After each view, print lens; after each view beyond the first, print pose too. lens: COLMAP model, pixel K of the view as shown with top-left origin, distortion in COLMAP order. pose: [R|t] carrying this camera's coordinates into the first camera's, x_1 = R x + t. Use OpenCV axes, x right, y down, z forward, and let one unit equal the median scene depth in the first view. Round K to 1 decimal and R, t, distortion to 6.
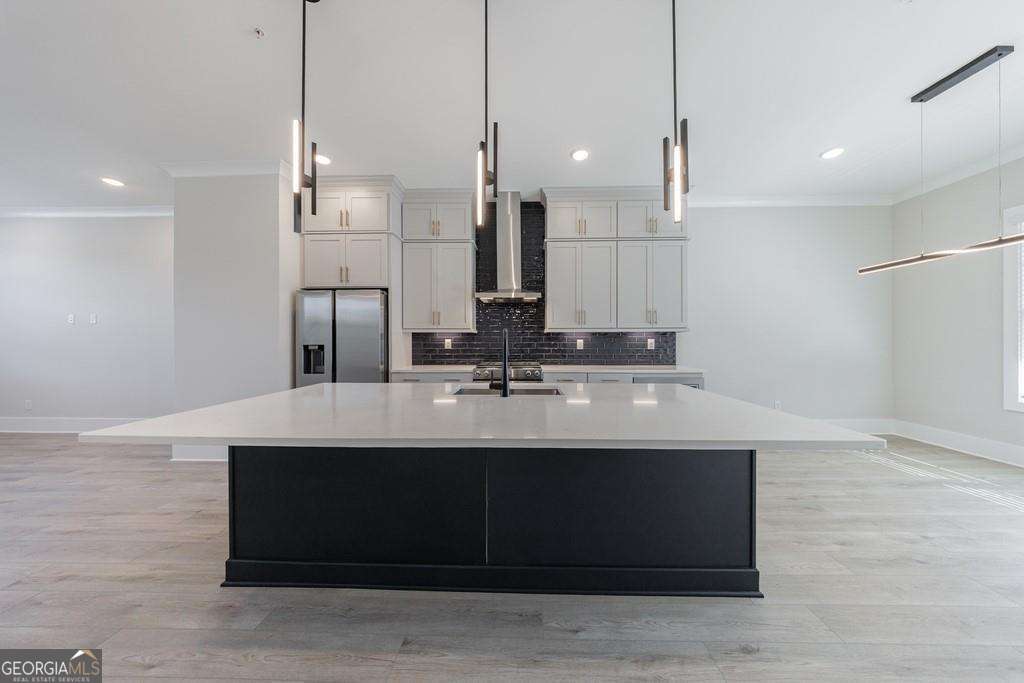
lens RADIAL K [[297.9, 0, 516.8], [0, 297.9, 344.4], [0, 0, 1]] dist [-0.002815, 0.000235]
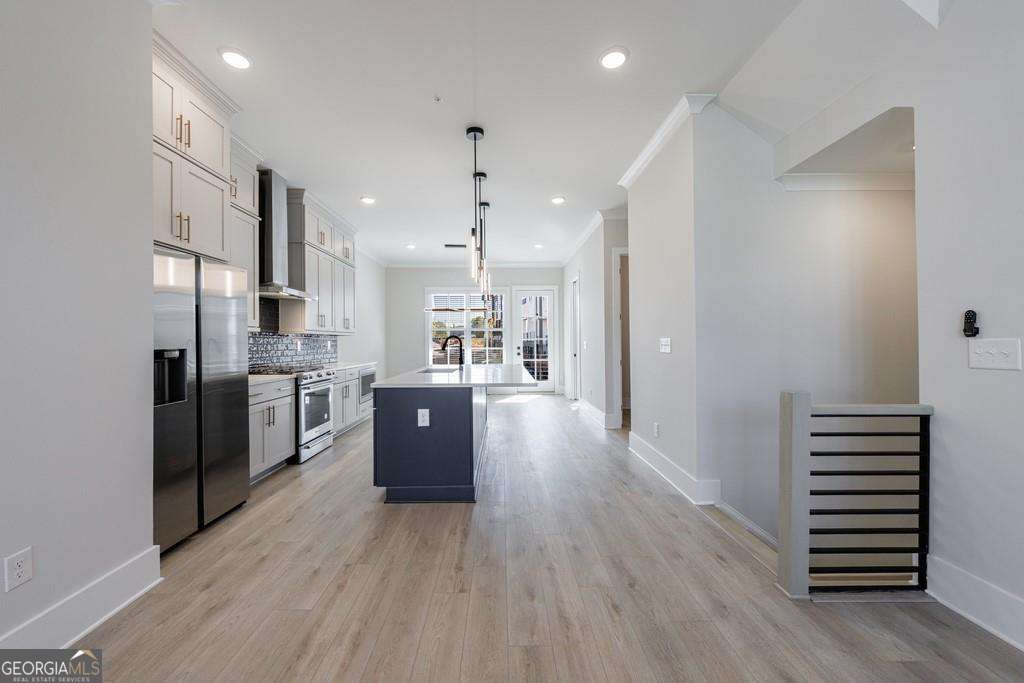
lens RADIAL K [[405.5, 0, 507.2], [0, 405.5, 338.6], [0, 0, 1]] dist [0.001336, -0.002496]
pose [[-0.028616, 0.009811, 0.999542, -1.284443], [0.022491, 0.999705, -0.009169, 0.002517], [-0.999337, 0.022218, -0.028828, 0.371637]]
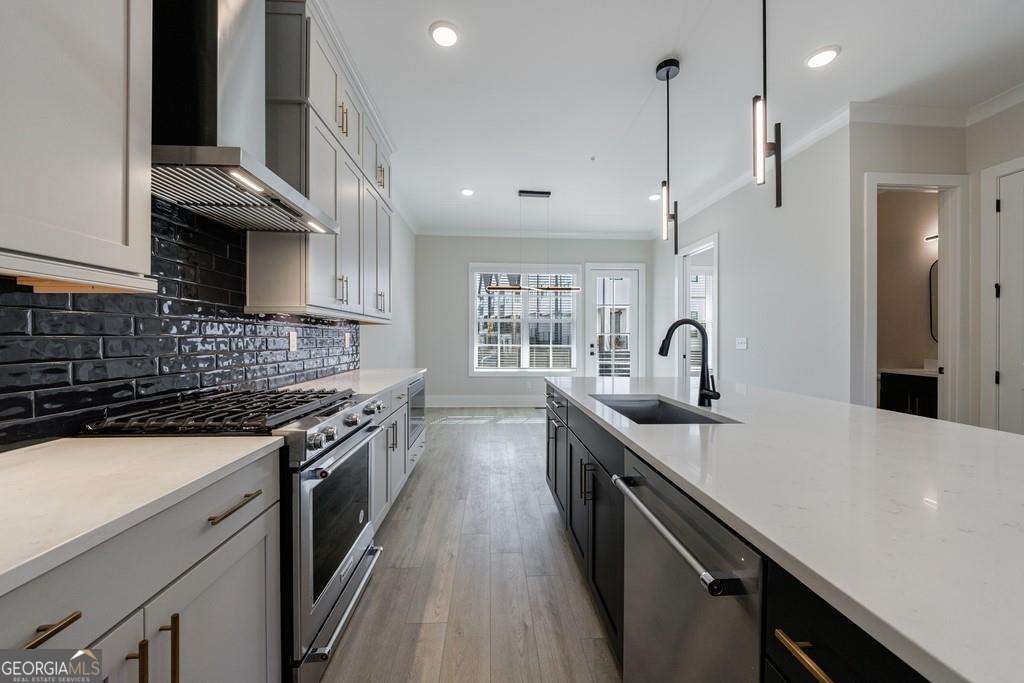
lens RADIAL K [[368.7, 0, 502.0], [0, 368.7, 341.2], [0, 0, 1]] dist [-0.001149, -0.002730]
pose [[-0.059873, -0.007176, 0.998180, -0.455643], [0.012145, 0.999895, 0.007917, -0.001768], [-0.998132, 0.012597, -0.059779, 0.762349]]
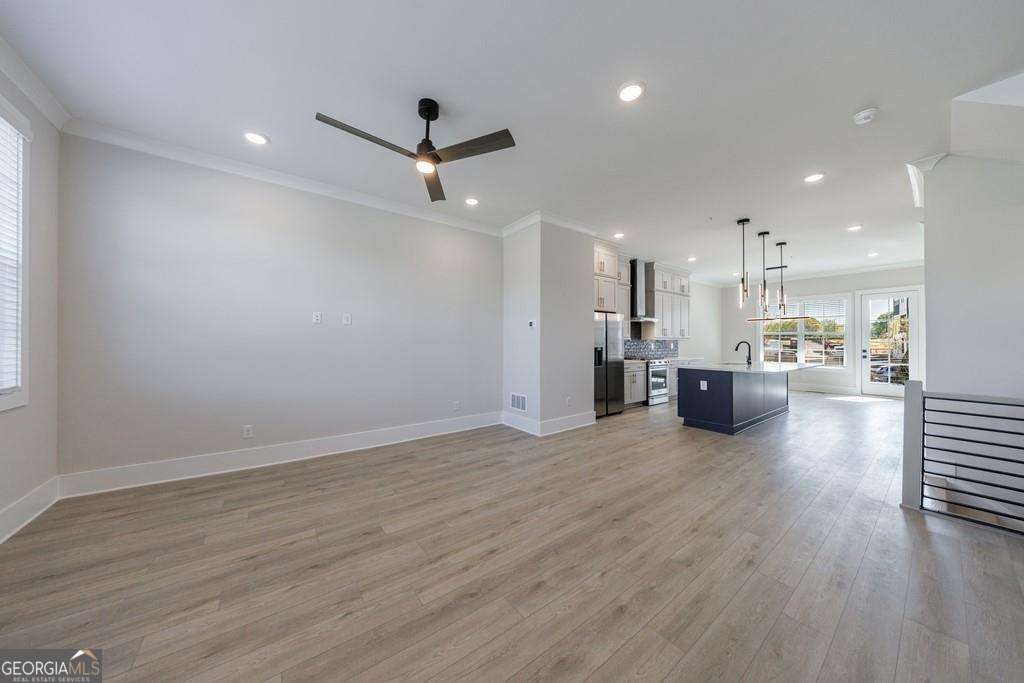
lens RADIAL K [[326.1, 0, 510.8], [0, 326.1, 342.9], [0, 0, 1]] dist [-0.008318, 0.000070]
pose [[0.789306, 0.002406, 0.613995, -1.854542], [0.006002, 0.999914, -0.011634, -0.003946], [-0.613971, 0.012868, 0.789224, -0.041603]]
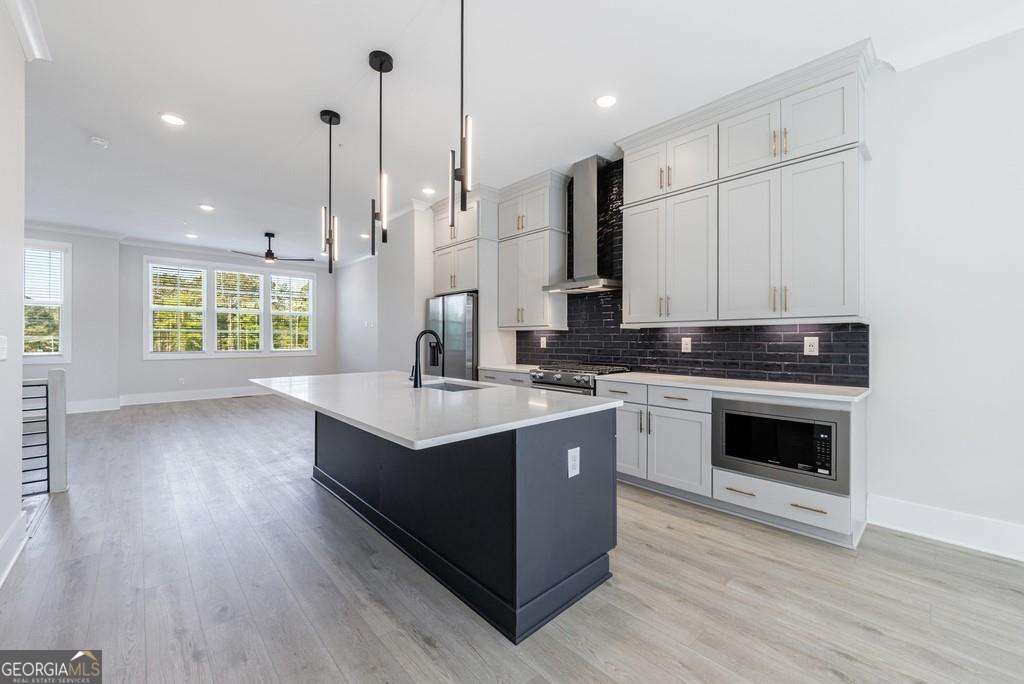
lens RADIAL K [[405.5, 0, 512.5], [0, 405.5, 342.8], [0, 0, 1]] dist [0.001336, -0.002496]
pose [[0.695445, 0.009765, -0.718513, 0.660770], [-0.014284, 0.999898, -0.000237, 0.000220], [0.718437, 0.010428, 0.695514, 0.075729]]
